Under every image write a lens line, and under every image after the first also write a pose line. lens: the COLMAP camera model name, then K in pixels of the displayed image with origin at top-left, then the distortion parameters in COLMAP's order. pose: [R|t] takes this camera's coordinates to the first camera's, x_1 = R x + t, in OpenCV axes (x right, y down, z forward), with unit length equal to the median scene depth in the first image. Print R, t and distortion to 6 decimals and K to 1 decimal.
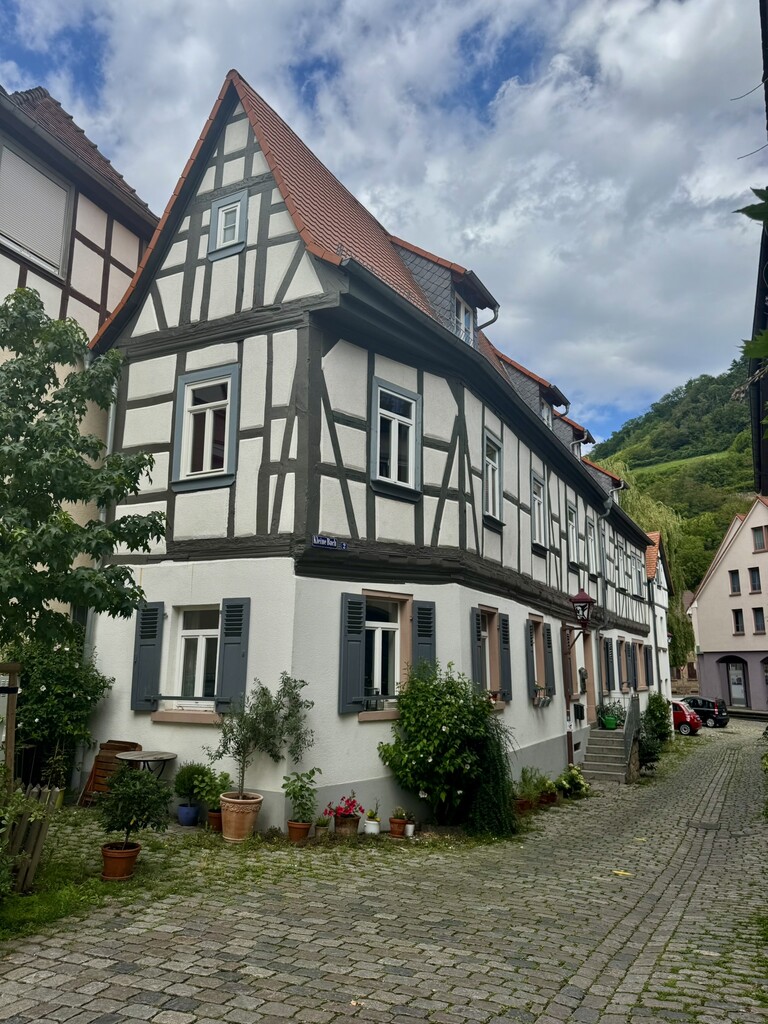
lens RADIAL K [[754.7, 0, 384.6], [0, 754.7, 509.3], [0, 0, 1]] dist [0.034358, -0.021623]
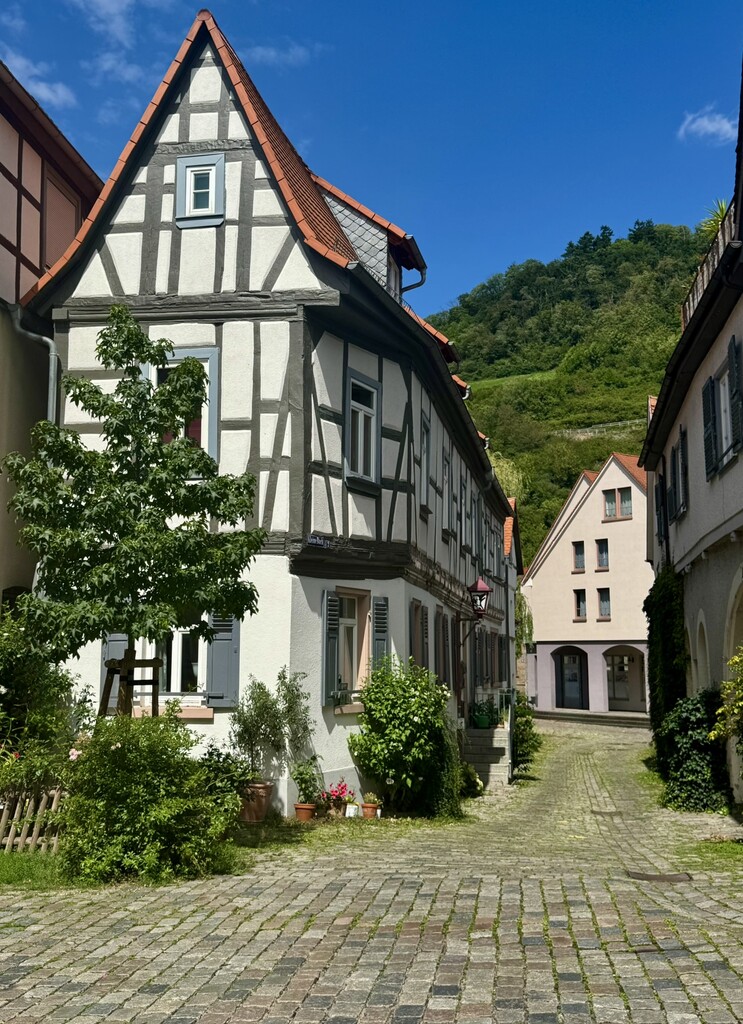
lens RADIAL K [[1150.9, 0, 370.1], [0, 1150.9, 515.6], [0, 0, 1]] dist [0.115623, 0.000000]
pose [[0.959184, 0.030697, 0.281111, -0.393310], [-0.052825, 0.996042, 0.071478, -0.092414], [-0.277805, -0.083410, 0.957010, -0.442458]]
